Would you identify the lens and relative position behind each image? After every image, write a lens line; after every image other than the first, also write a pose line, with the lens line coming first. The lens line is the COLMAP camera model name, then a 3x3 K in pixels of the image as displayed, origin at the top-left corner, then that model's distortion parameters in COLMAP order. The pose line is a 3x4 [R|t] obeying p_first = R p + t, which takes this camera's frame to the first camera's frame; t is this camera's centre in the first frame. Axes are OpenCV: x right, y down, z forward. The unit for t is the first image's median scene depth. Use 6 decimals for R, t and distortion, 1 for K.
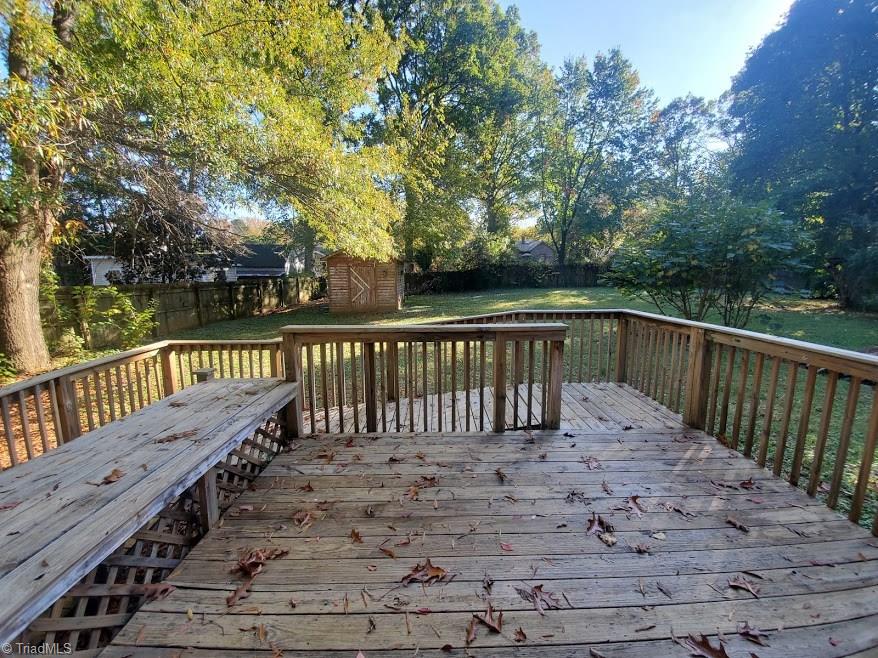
lens RADIAL K [[349.0, 0, 439.0], [0, 349.0, 329.0], [0, 0, 1]] dist [-0.002223, -0.000247]
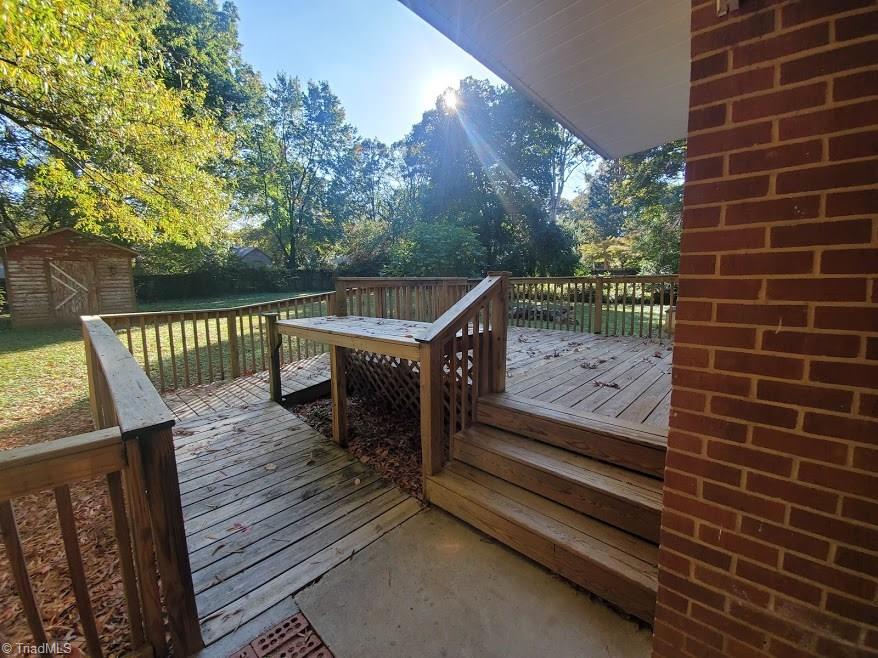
lens RADIAL K [[353.8, 0, 439.0], [0, 353.8, 329.0], [0, 0, 1]] dist [0.020882, -0.019010]
pose [[0.700209, -0.096535, 0.707381, -0.128836], [0.119643, 0.992671, 0.017037, 0.024713], [-0.703841, 0.072704, 0.706627, -0.032691]]
